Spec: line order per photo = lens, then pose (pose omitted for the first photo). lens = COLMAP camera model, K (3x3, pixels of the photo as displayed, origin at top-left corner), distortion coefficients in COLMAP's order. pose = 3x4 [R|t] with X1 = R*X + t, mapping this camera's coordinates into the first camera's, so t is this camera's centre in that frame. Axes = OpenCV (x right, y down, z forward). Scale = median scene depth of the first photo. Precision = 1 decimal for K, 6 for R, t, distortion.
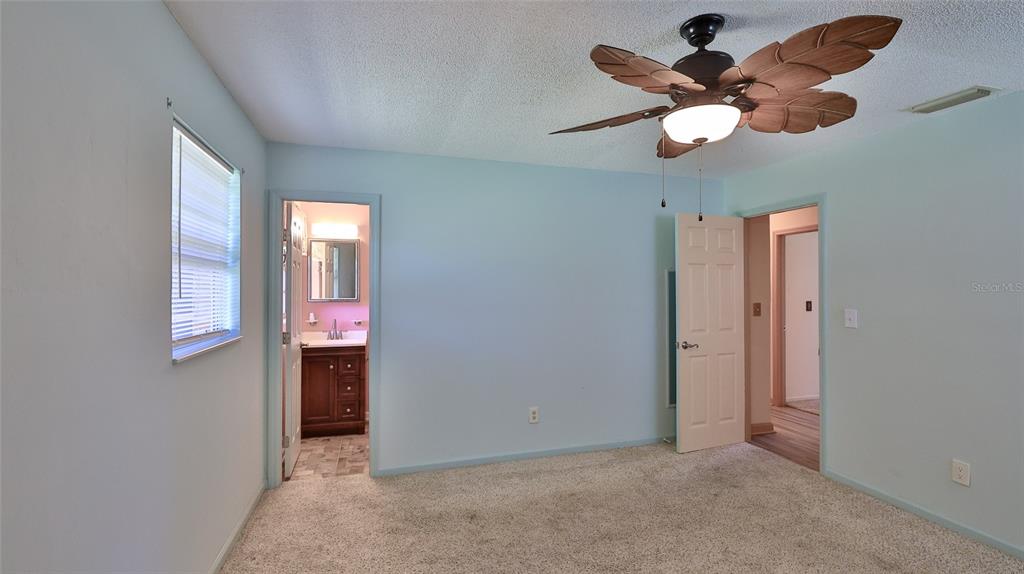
lens RADIAL K [[455.0, 0, 508.3], [0, 455.0, 288.8], [0, 0, 1]] dist [0.002228, 0.000429]
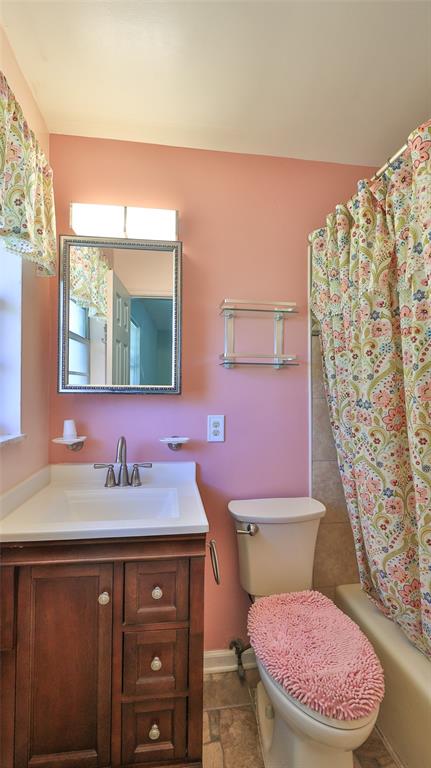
lens RADIAL K [[341.2, 0, 215.9], [0, 341.2, 386.3], [0, 0, 1]] dist [0.002228, 0.000429]
pose [[0.989334, 0.001583, -0.145658, -0.273030], [-0.002961, 0.999953, -0.009240, 0.025732], [0.145637, 0.009573, 0.989292, 0.763393]]
